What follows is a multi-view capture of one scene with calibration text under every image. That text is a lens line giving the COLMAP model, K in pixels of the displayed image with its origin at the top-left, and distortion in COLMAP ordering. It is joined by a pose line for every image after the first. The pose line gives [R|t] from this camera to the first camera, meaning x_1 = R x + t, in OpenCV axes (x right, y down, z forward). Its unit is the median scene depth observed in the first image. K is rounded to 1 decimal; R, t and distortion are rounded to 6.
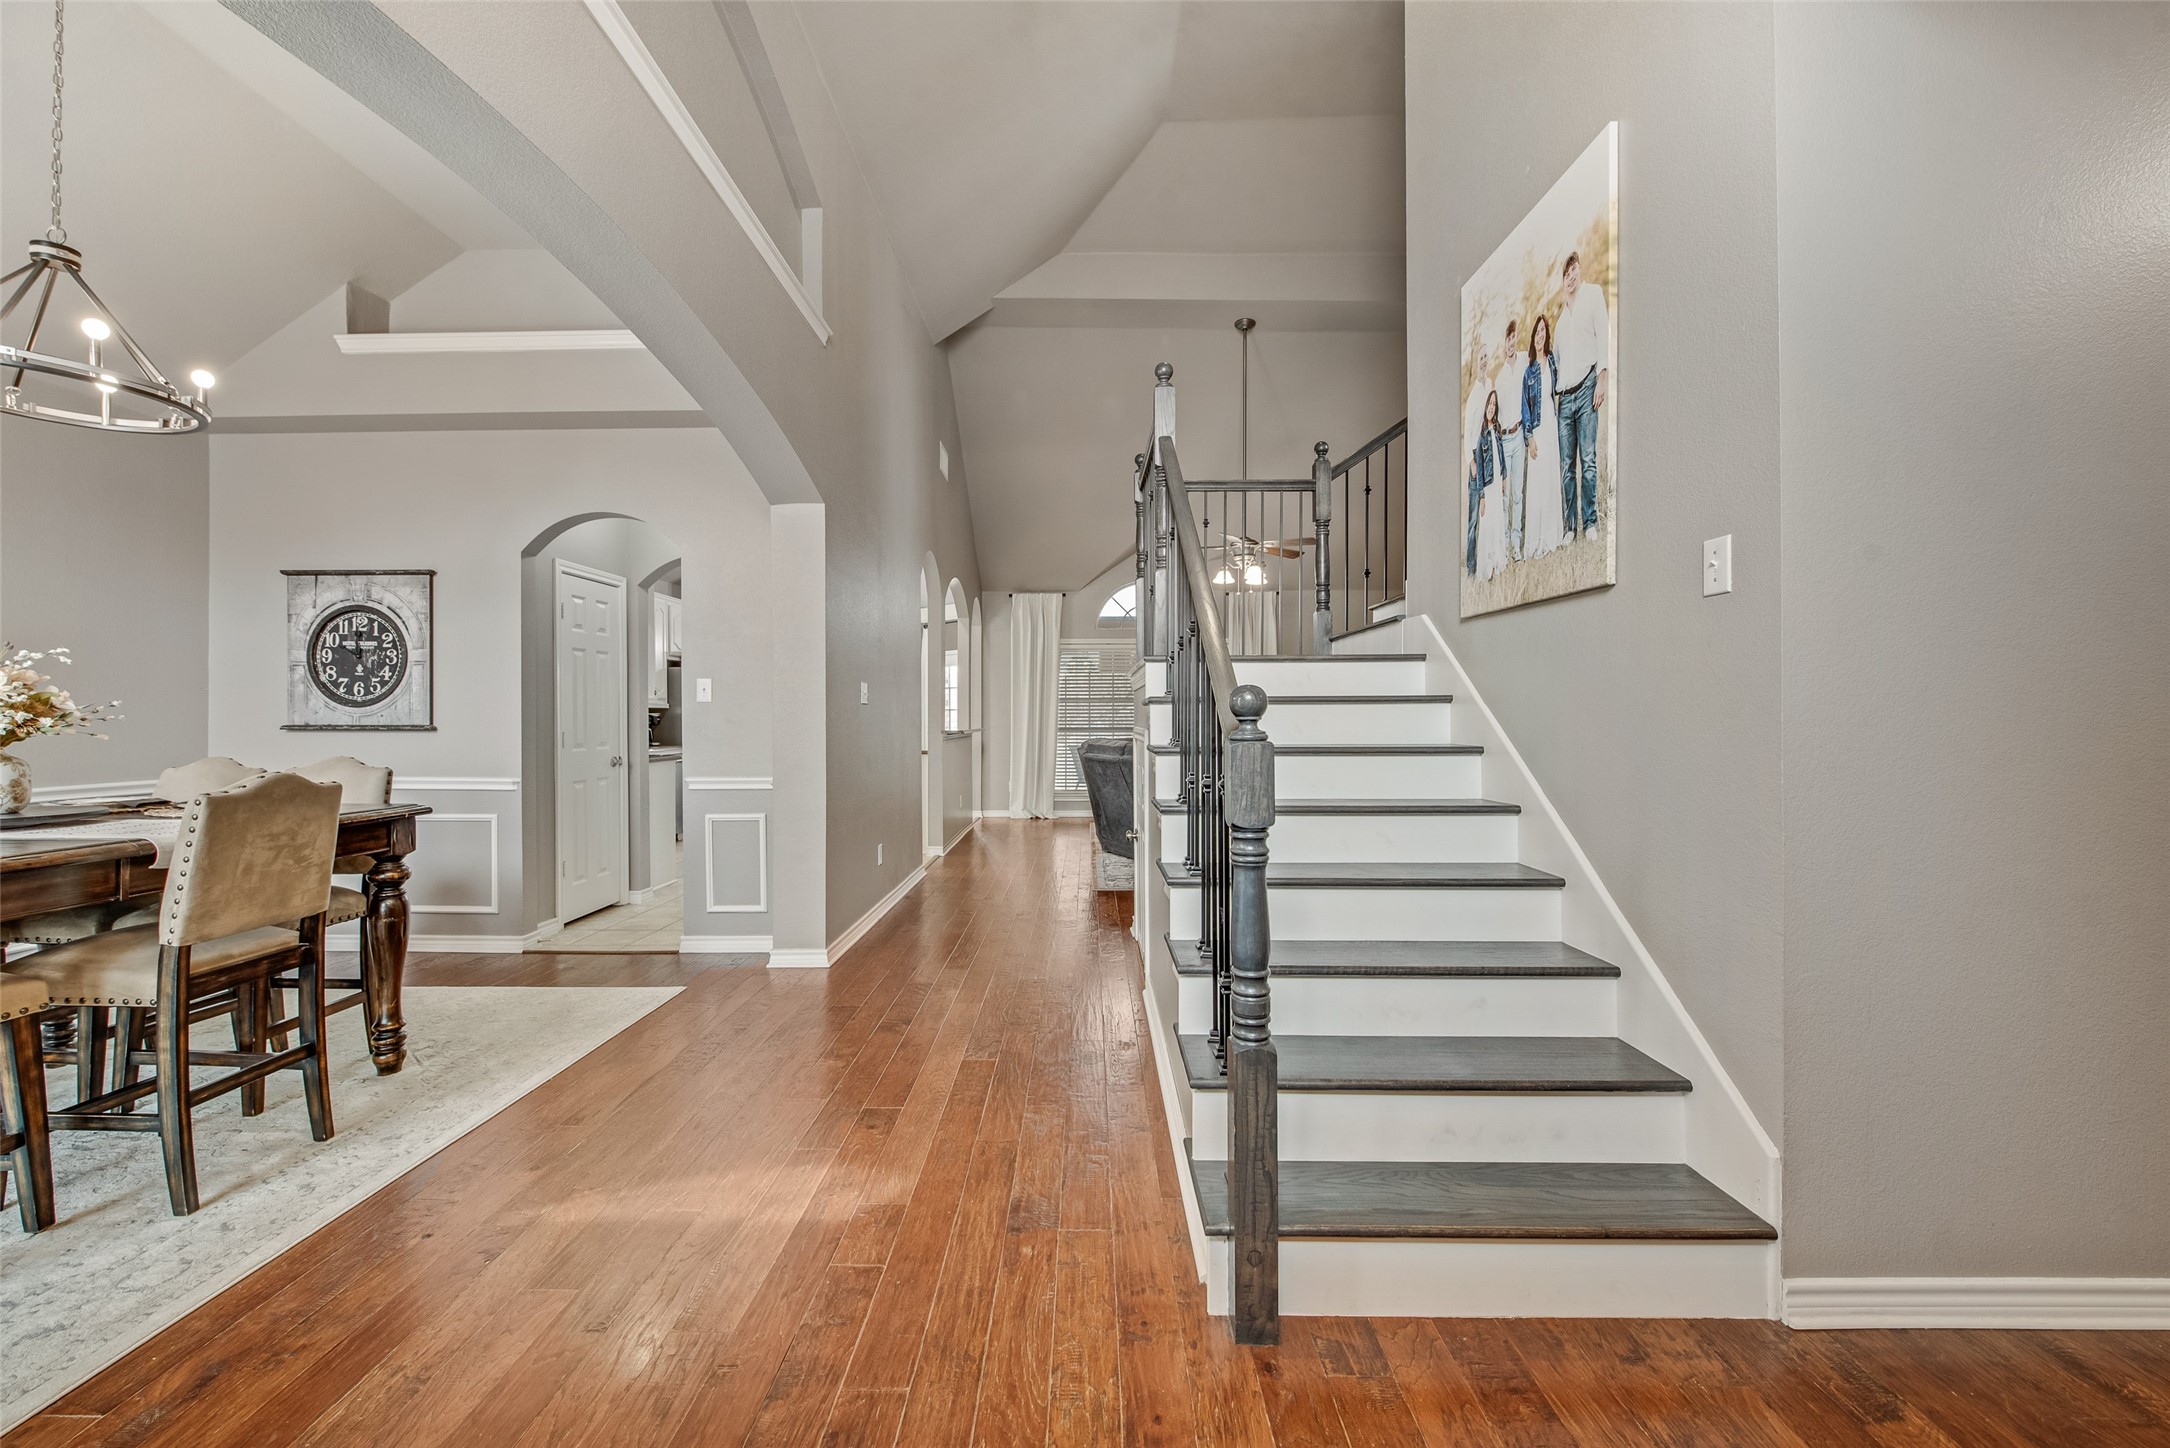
lens RADIAL K [[857.0, 0, 1072.7], [0, 857.0, 723.4], [0, 0, 1]] dist [-0.001336, -0.002601]
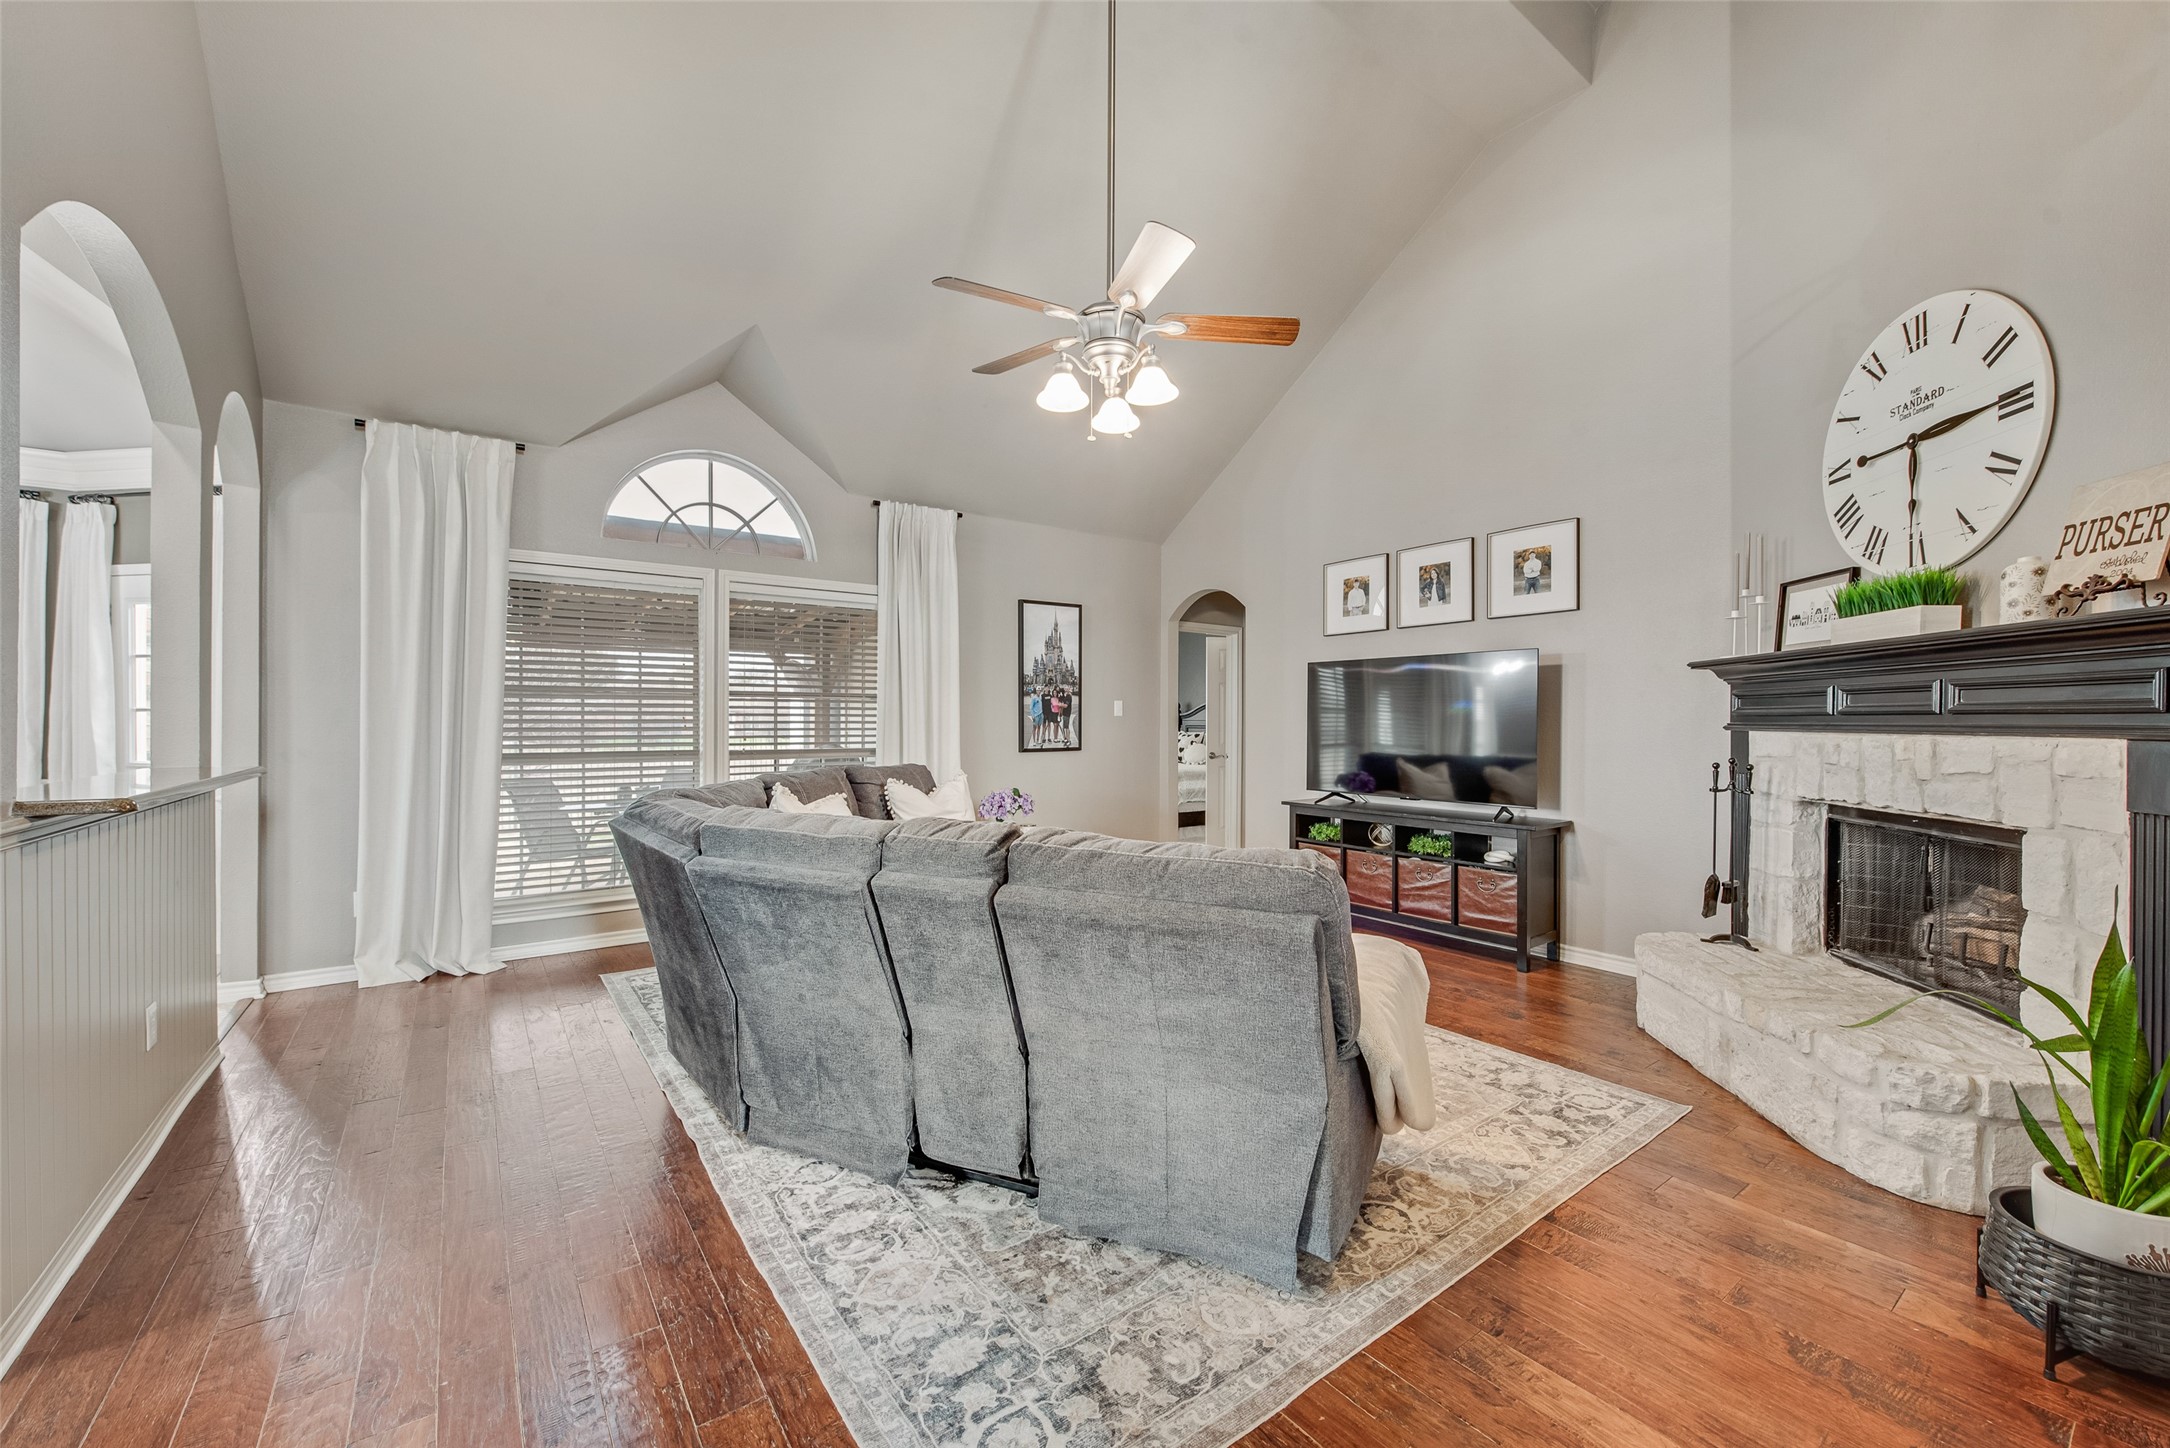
lens RADIAL K [[857.0, 0, 1087.7], [0, 857.0, 724.8], [0, 0, 1]] dist [-0.001336, -0.002601]
pose [[0.786243, 0.006066, 0.617887, -0.051763], [-0.006459, 0.999978, -0.001598, -0.010664], [-0.617883, -0.002734, 0.786265, 0.484650]]
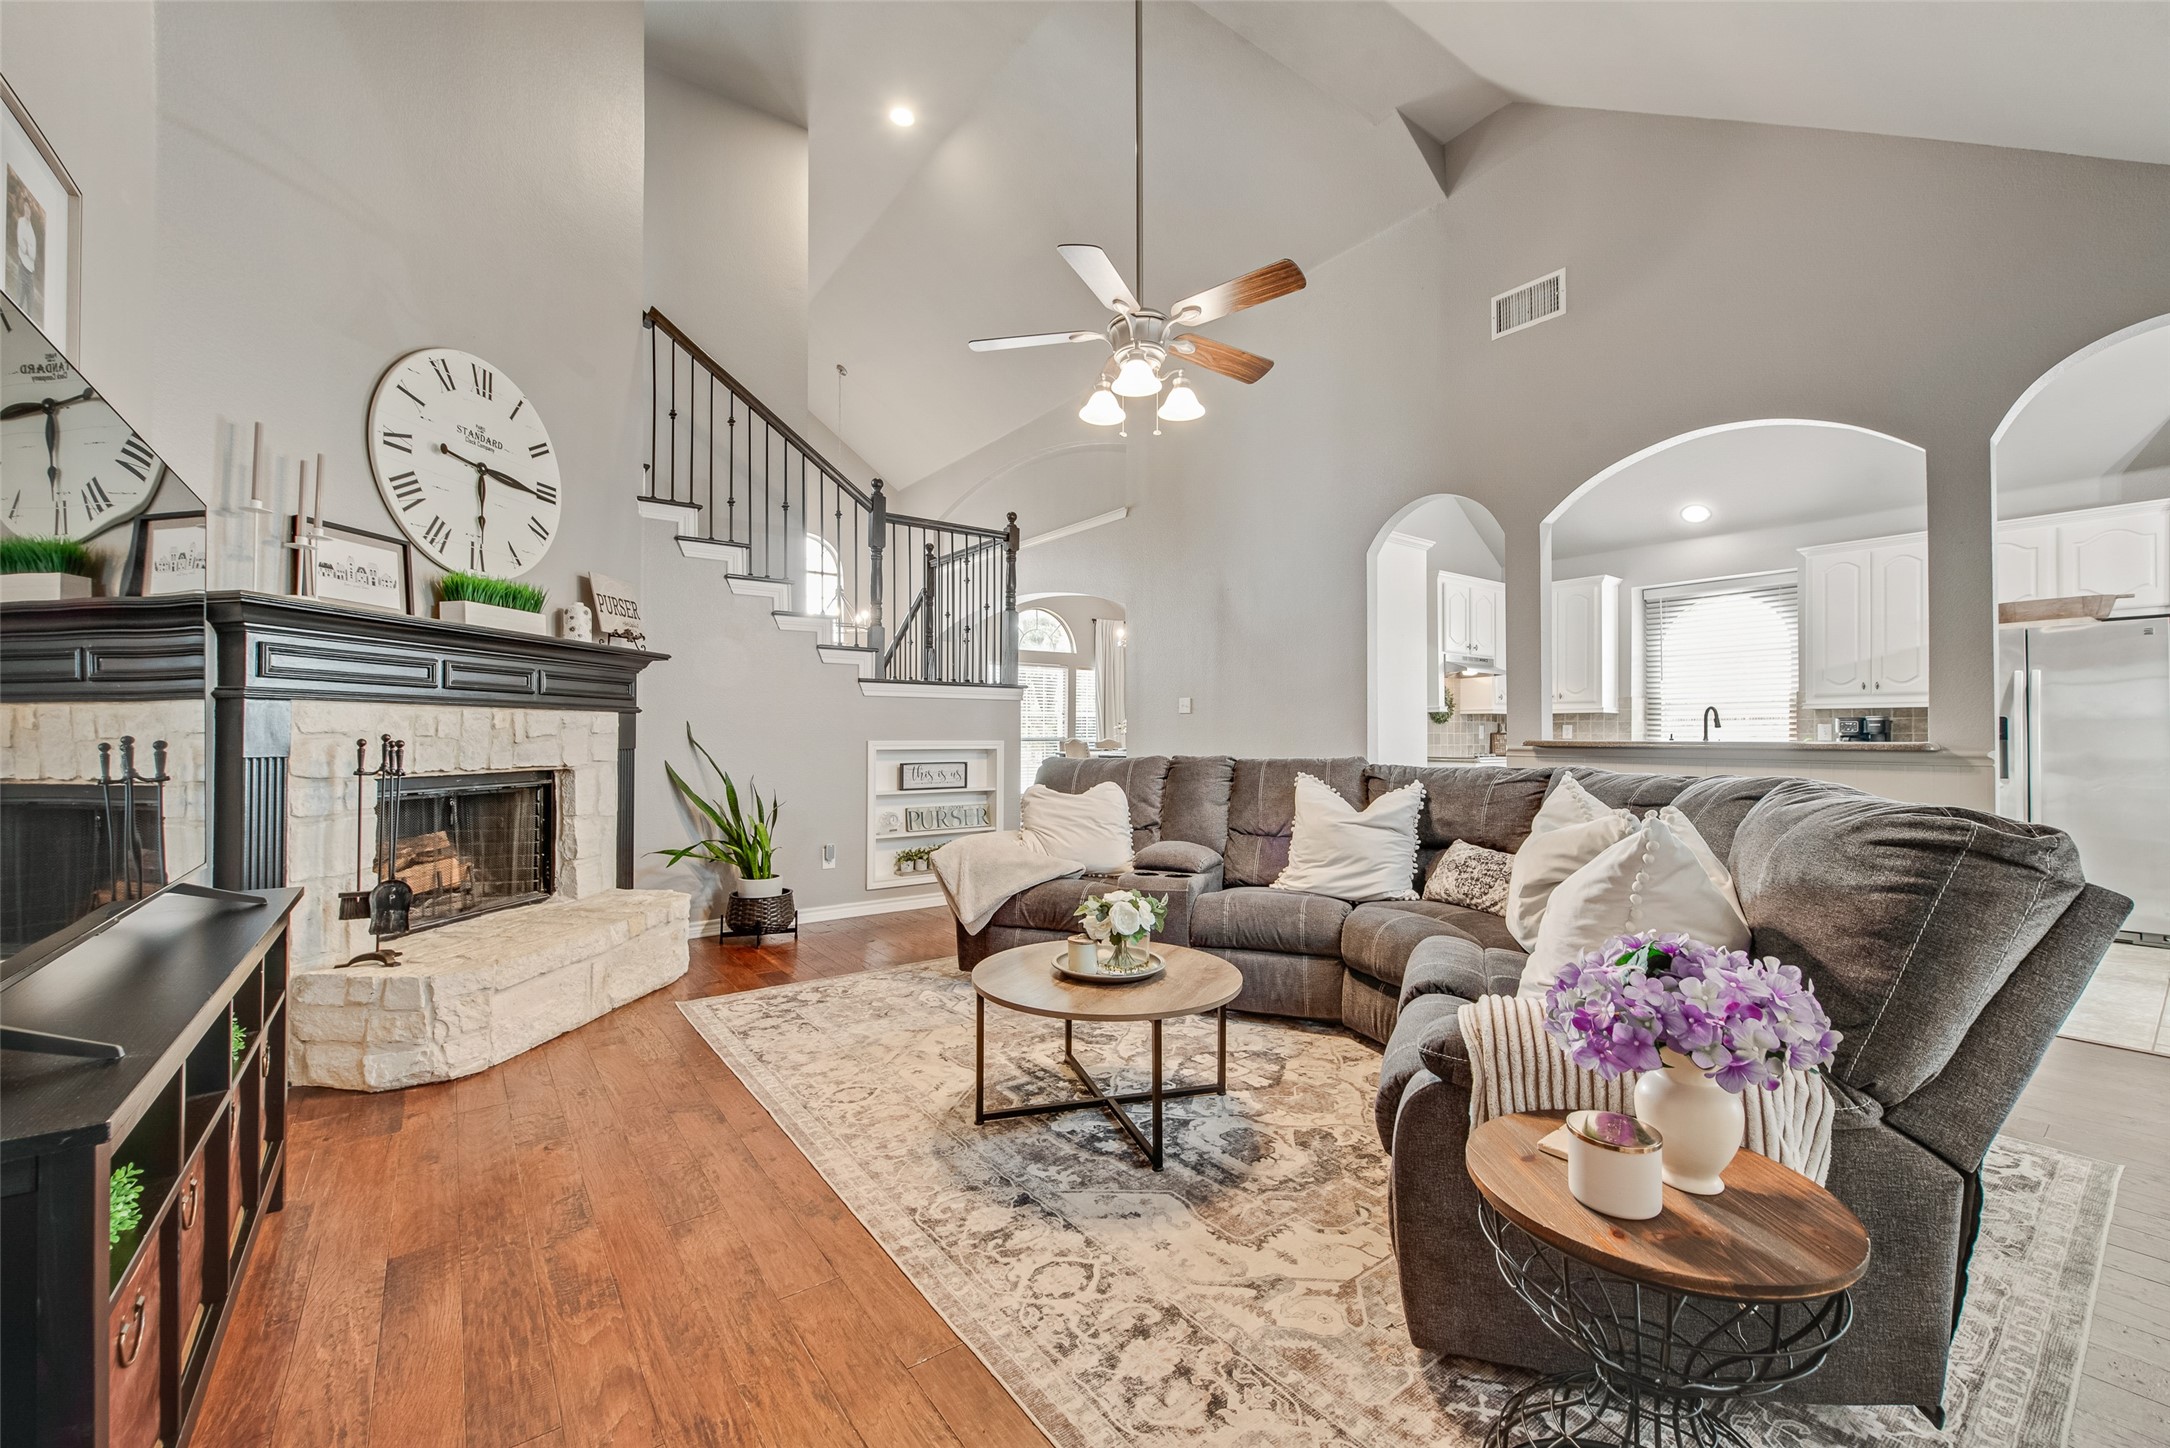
lens RADIAL K [[857.0, 0, 1091.1], [0, 857.0, 723.1], [0, 0, 1]] dist [-0.001336, -0.002601]
pose [[-0.775179, -0.002400, -0.631738, 0.360922], [0.000781, 0.999988, -0.004758, -0.001914], [0.631742, -0.004181, -0.775168, 0.958580]]
